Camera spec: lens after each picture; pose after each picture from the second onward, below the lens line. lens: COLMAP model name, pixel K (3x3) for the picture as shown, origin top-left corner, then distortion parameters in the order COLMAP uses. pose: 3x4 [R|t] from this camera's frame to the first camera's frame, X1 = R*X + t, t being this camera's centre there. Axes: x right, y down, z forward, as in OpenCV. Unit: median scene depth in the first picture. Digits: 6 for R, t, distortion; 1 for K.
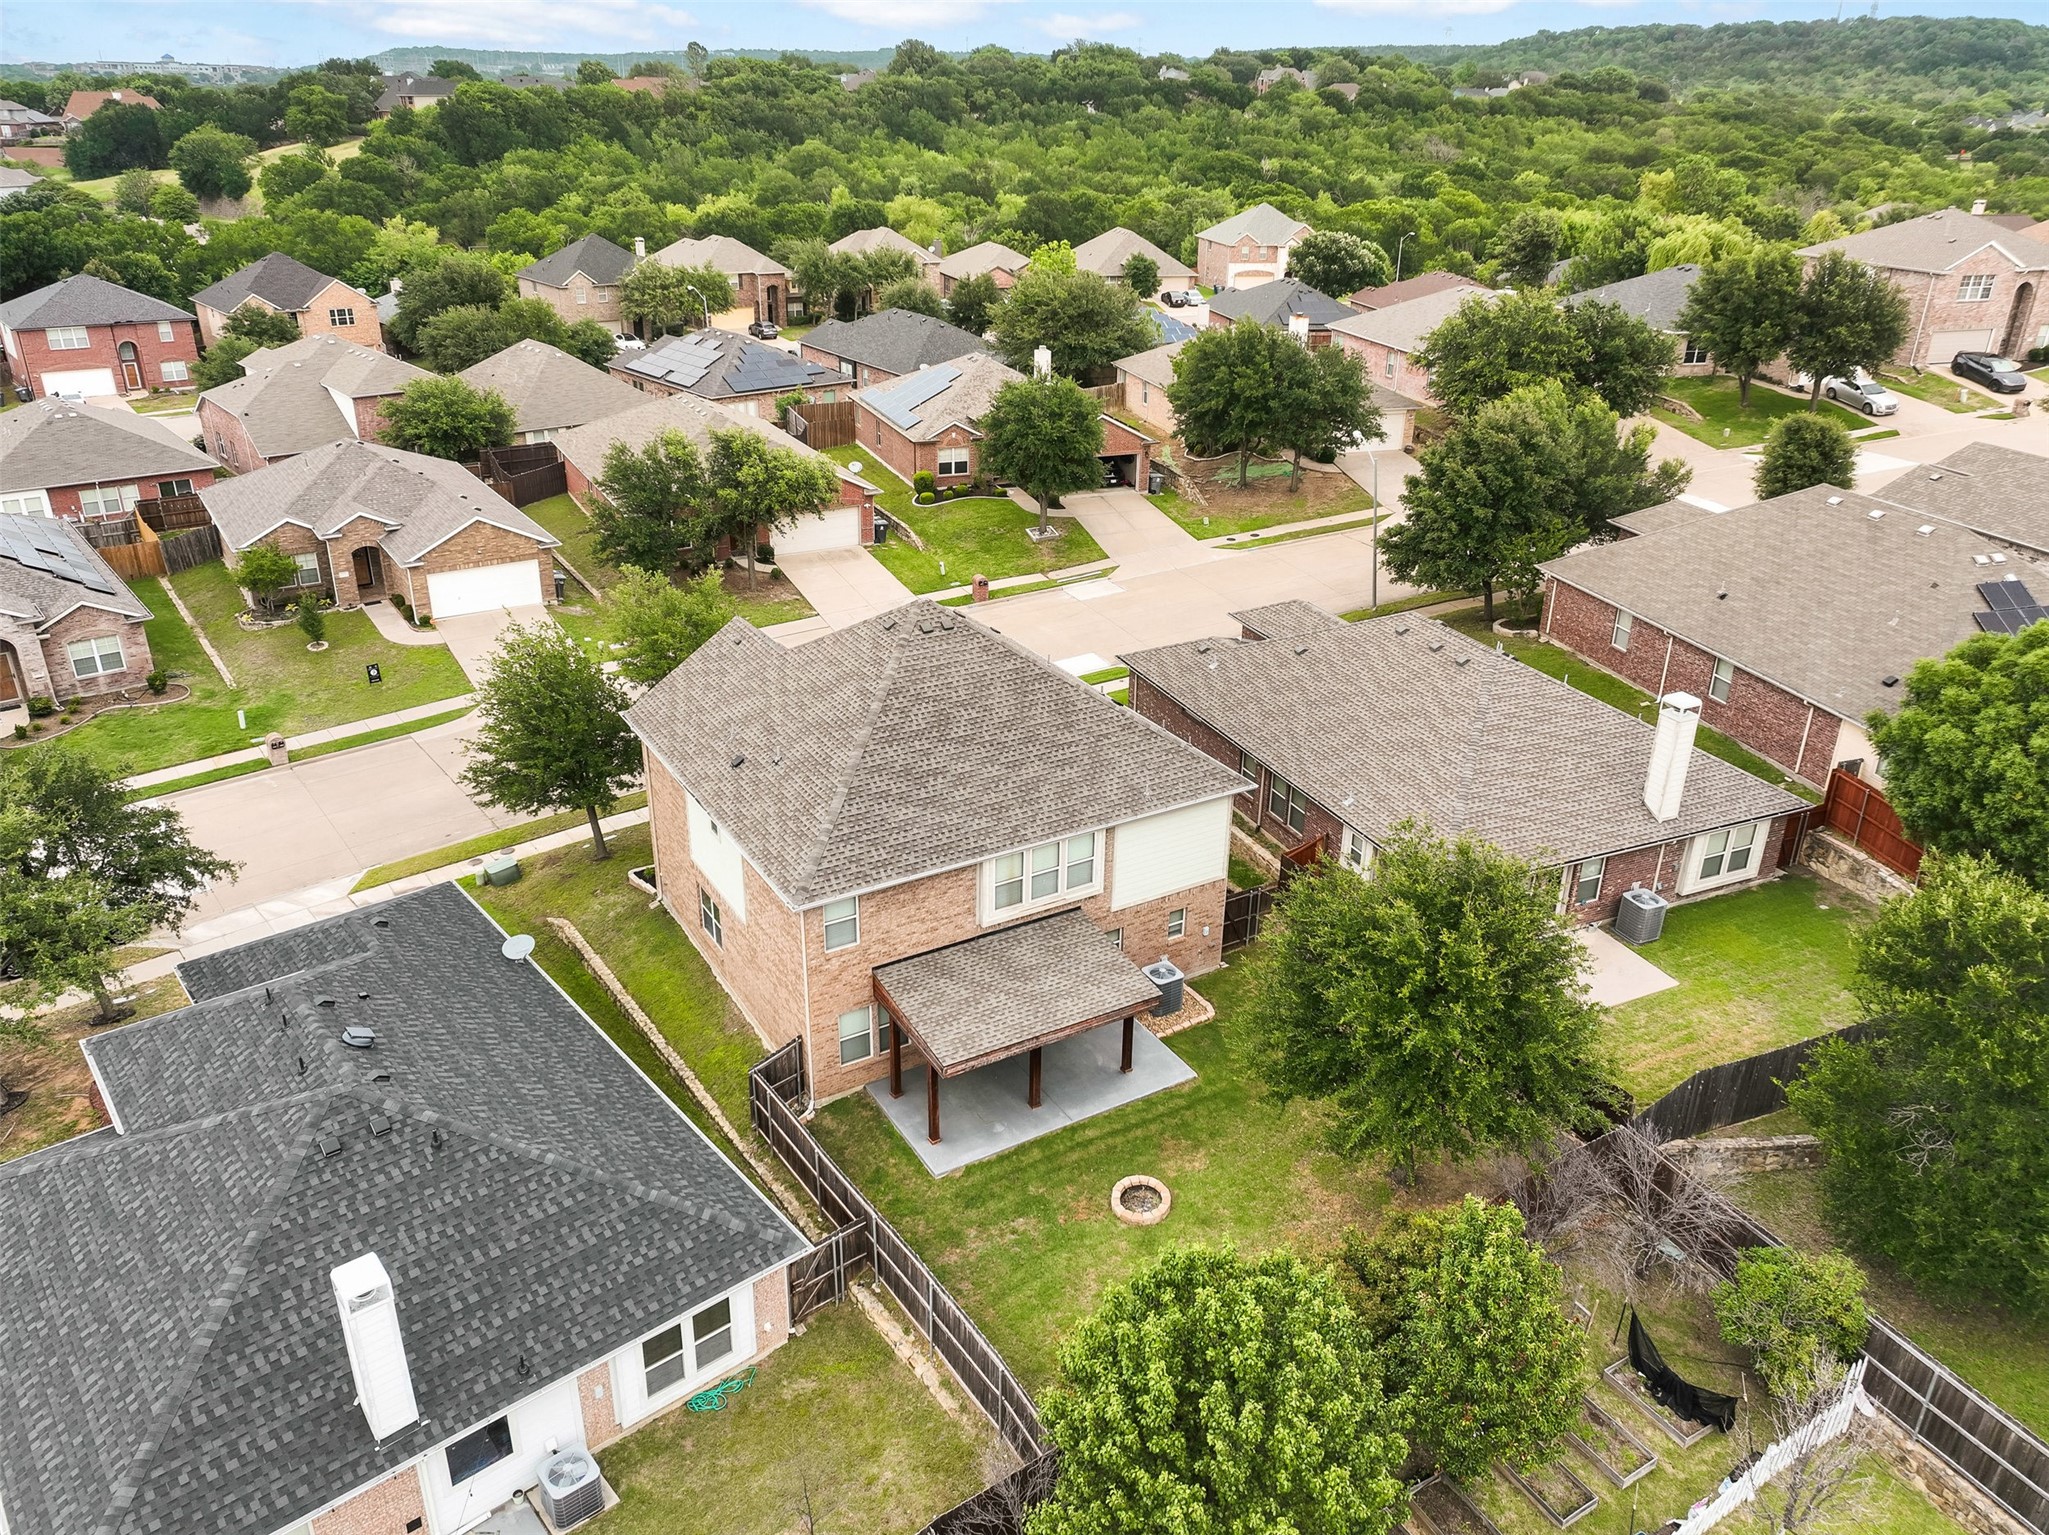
lens RADIAL K [[1469.8, 0, 1024.5], [0, 1469.8, 767.5], [0, 0, 1]] dist [0.019111, -0.000468]
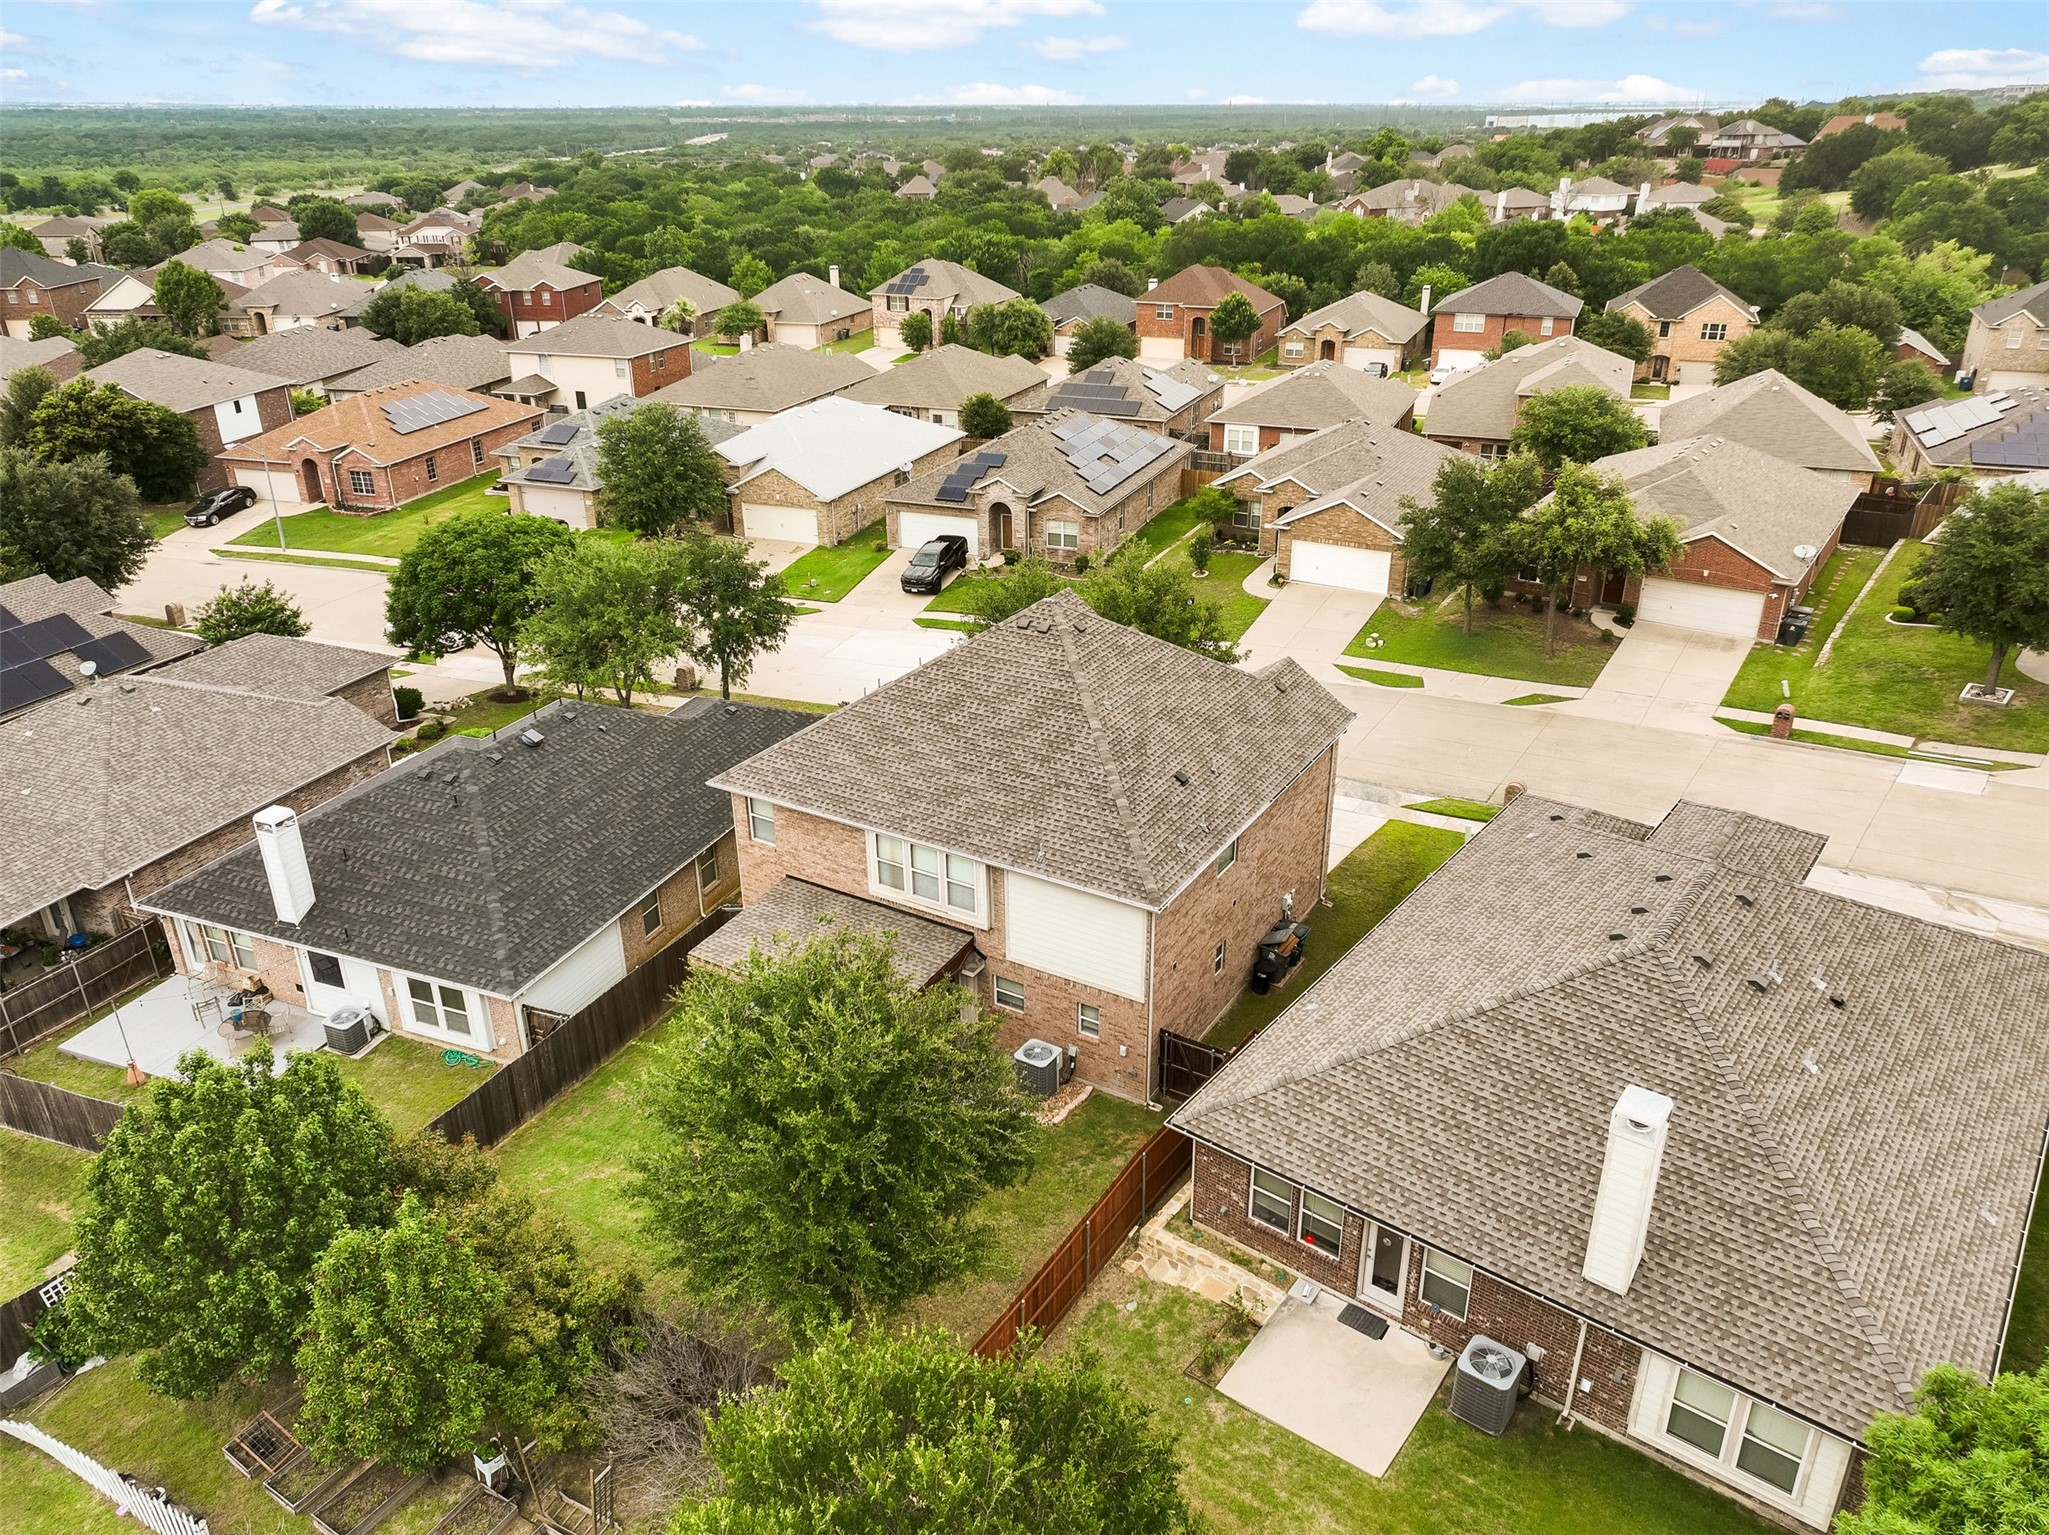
lens RADIAL K [[1434.0, 0, 1024.5], [0, 1434.0, 767.5], [0, 0, 1]] dist [0.002507, 0.003941]
pose [[0.472290, 0.353972, -0.807246, 0.426112], [-0.356245, 0.914347, 0.192509, -0.108558], [0.806245, 0.196657, 0.557938, 0.268531]]
